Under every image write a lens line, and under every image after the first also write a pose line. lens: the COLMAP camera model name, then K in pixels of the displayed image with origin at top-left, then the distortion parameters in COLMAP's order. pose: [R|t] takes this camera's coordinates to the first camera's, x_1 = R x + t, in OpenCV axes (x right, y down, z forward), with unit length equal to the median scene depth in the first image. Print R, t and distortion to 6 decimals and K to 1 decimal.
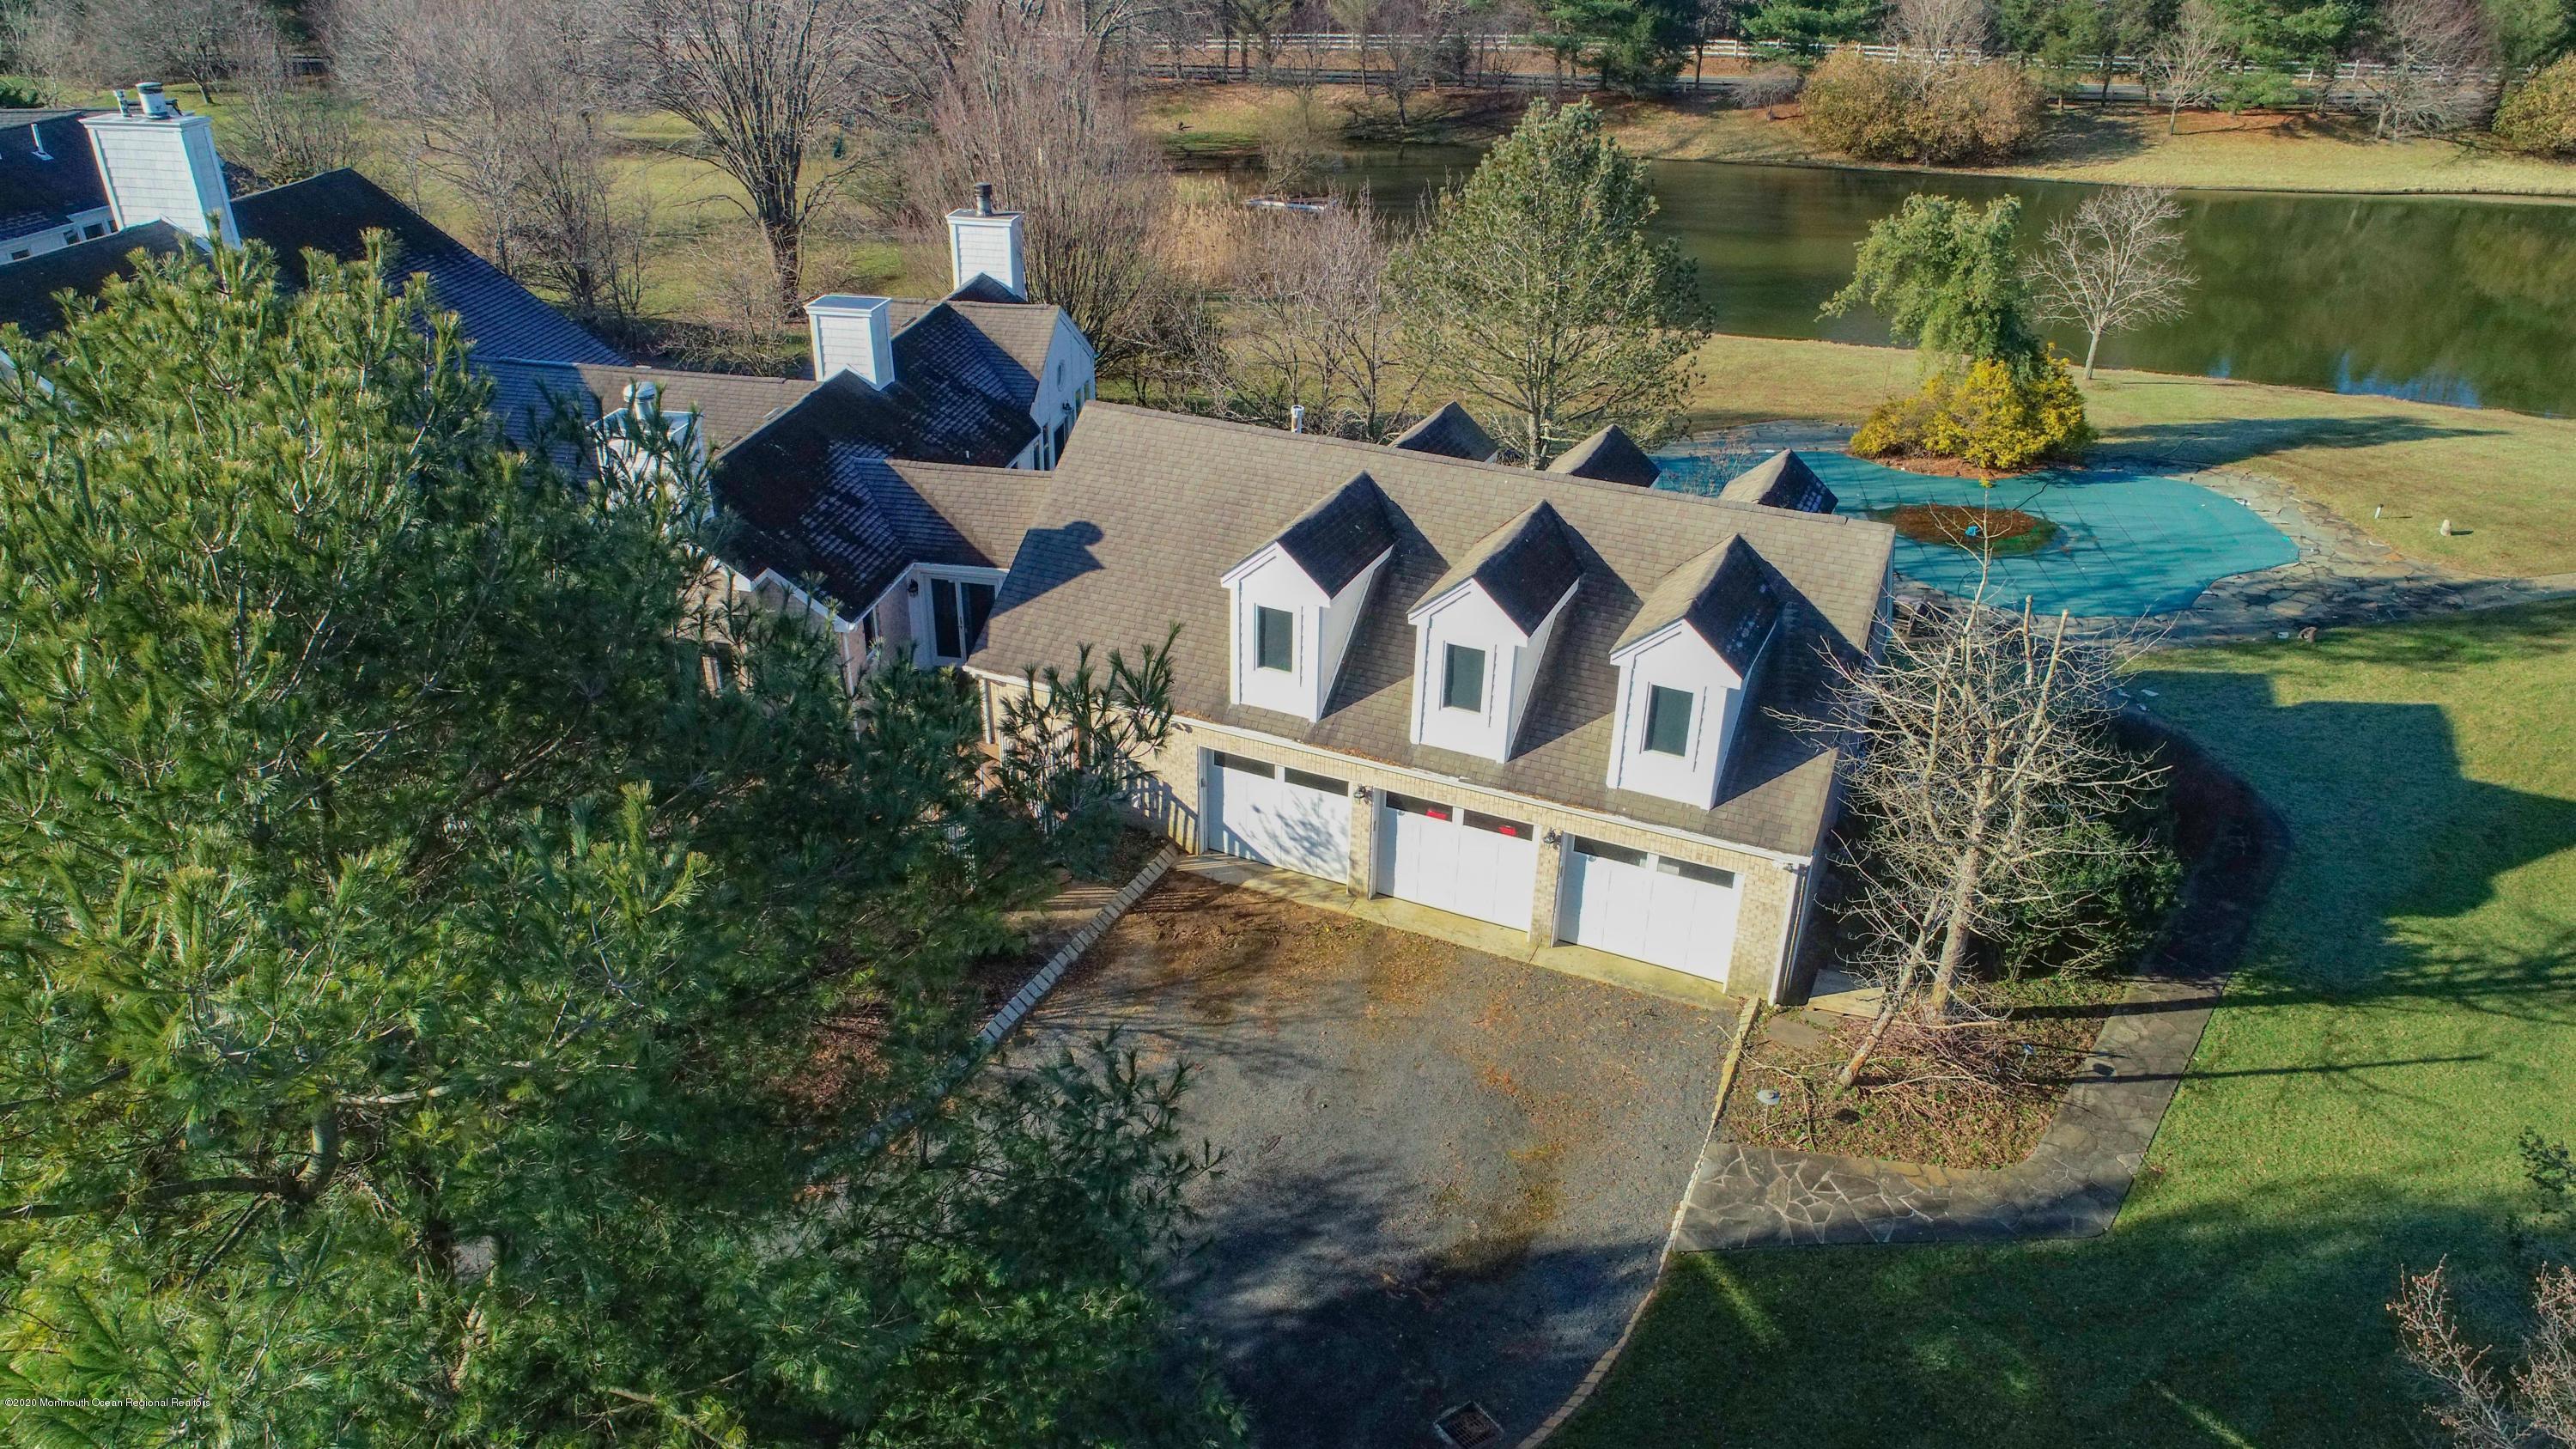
lens RADIAL K [[1743.2, 0, 1288.0], [0, 1743.2, 724.5], [0, 0, 1]] dist [-0.001077, 0.002226]
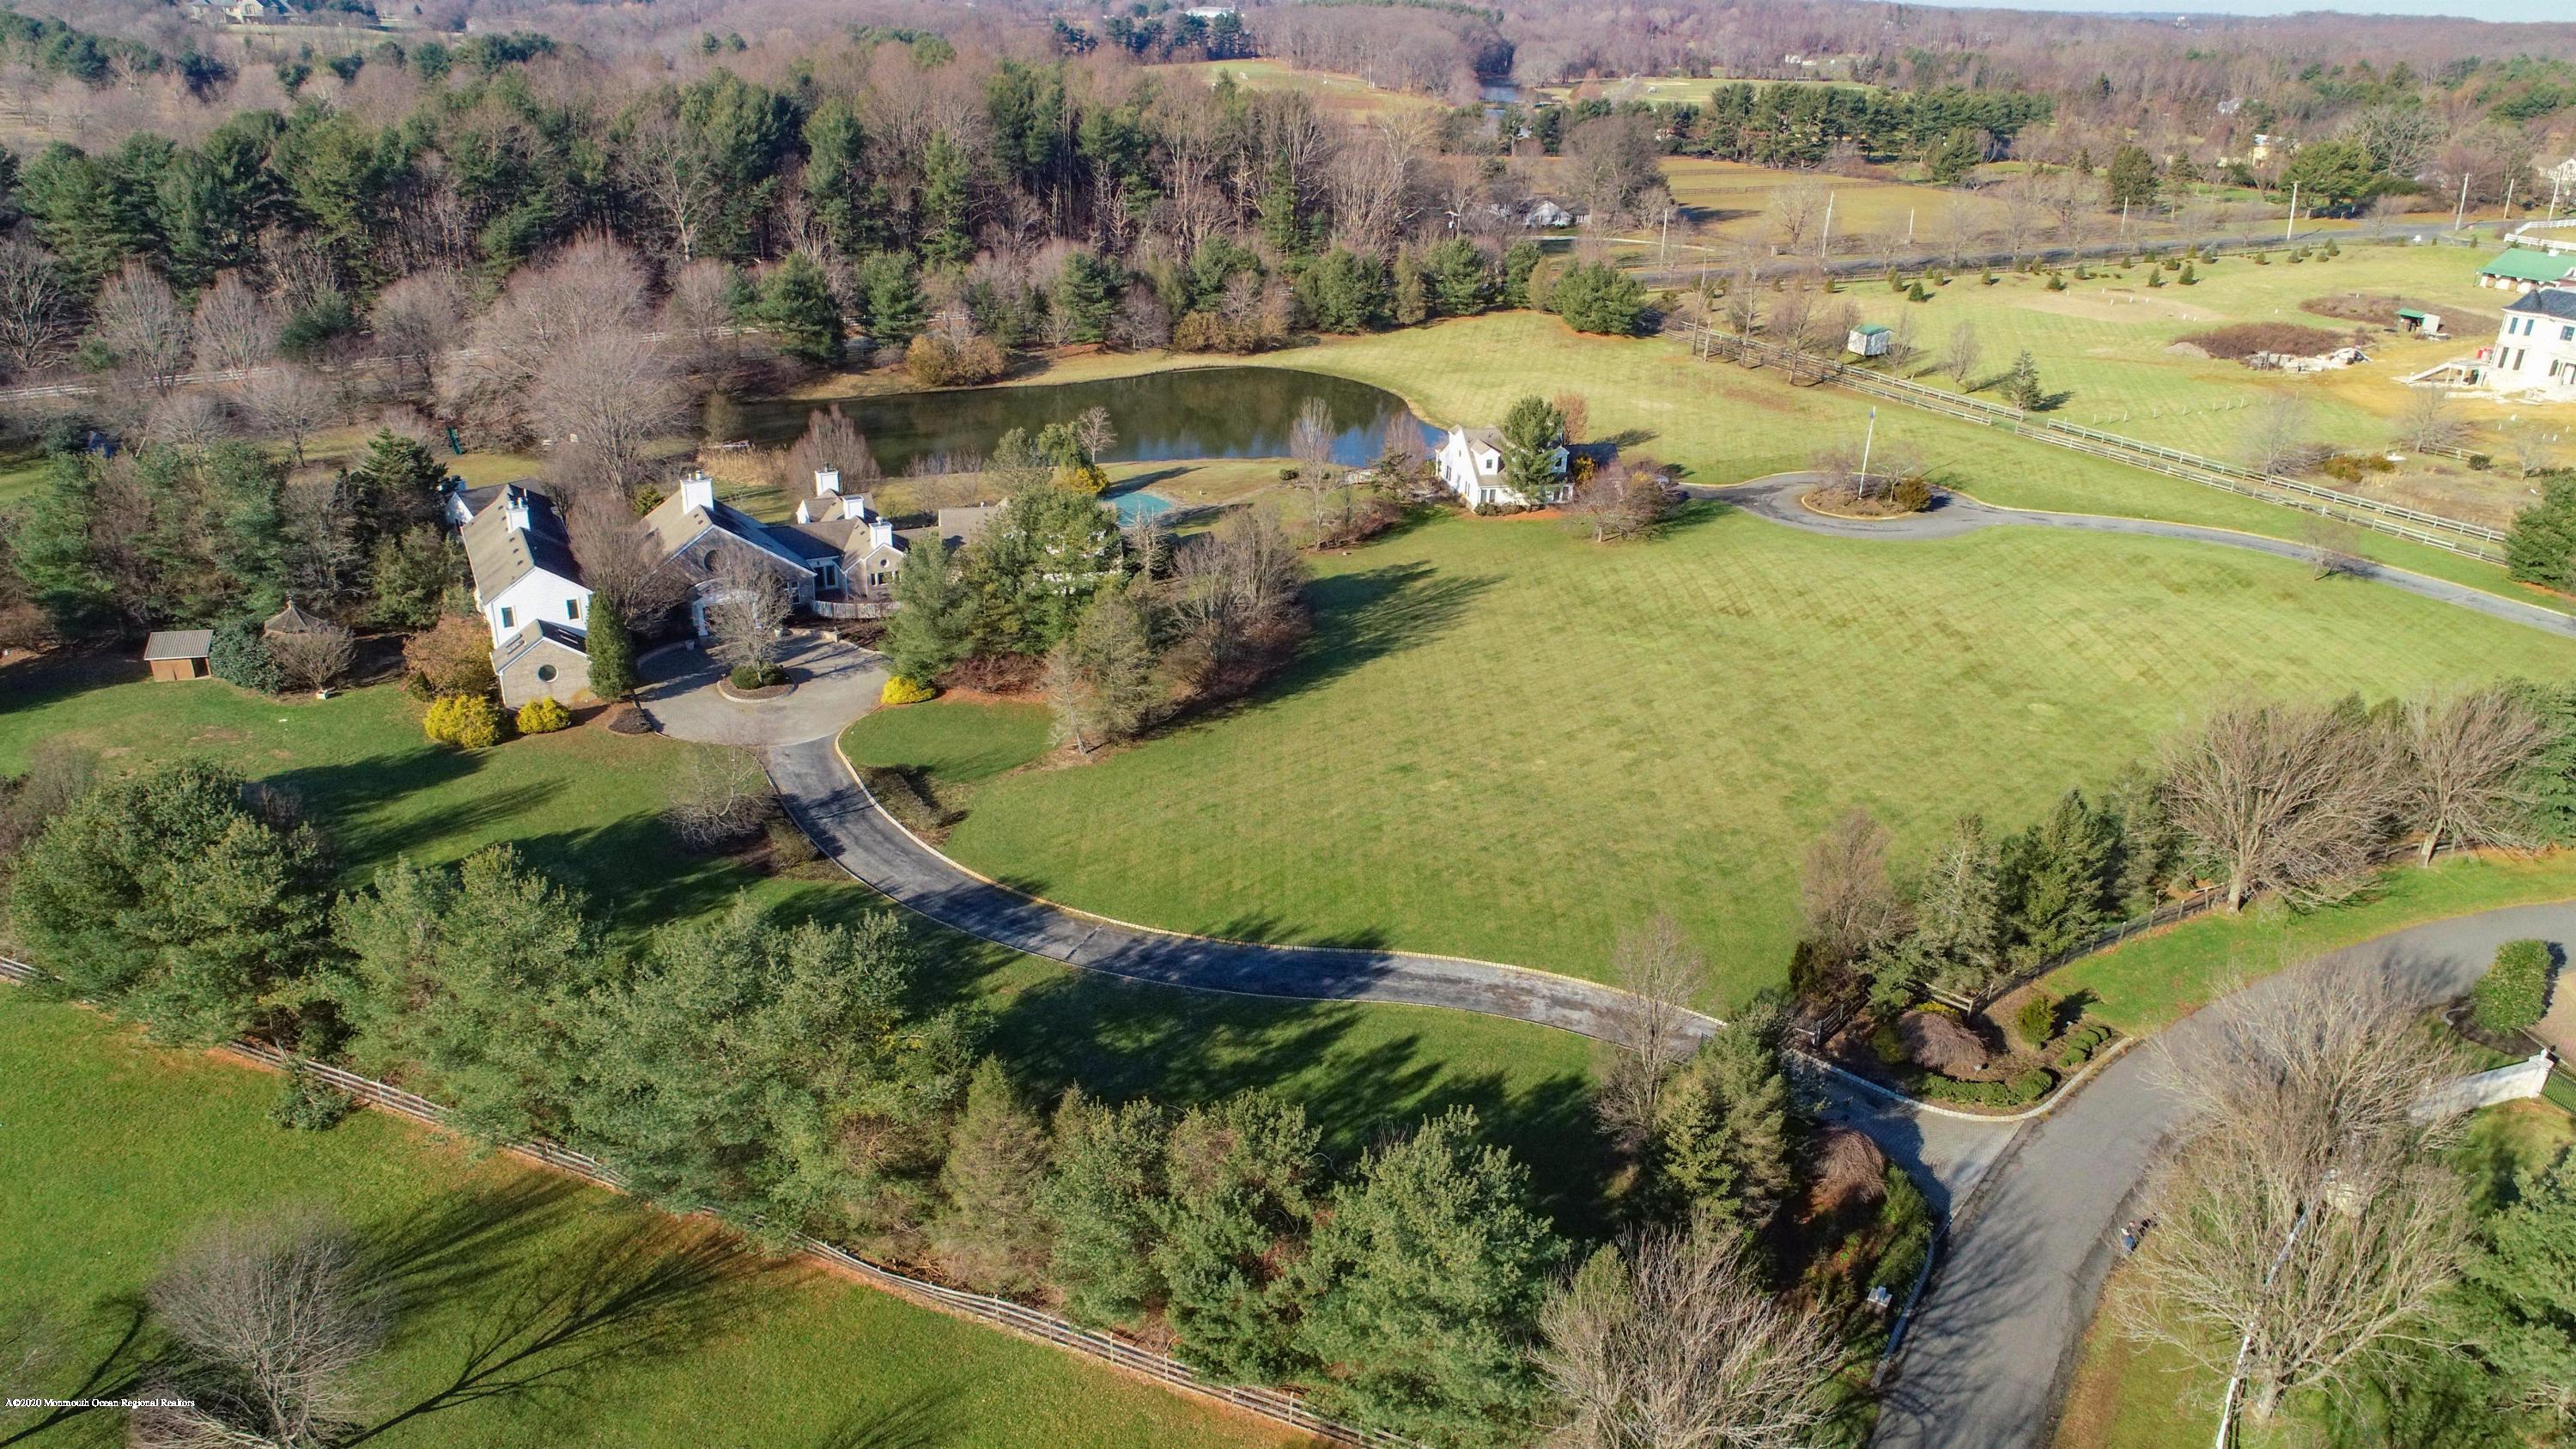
lens RADIAL K [[1743.2, 0, 1288.0], [0, 1743.2, 724.5], [0, 0, 1]] dist [-0.001077, 0.002226]
pose [[0.791154, -0.233924, 0.565116, -1.351849], [0.269141, 0.962855, 0.021772, 0.318189], [-0.549217, 0.134871, 0.824724, -2.021177]]
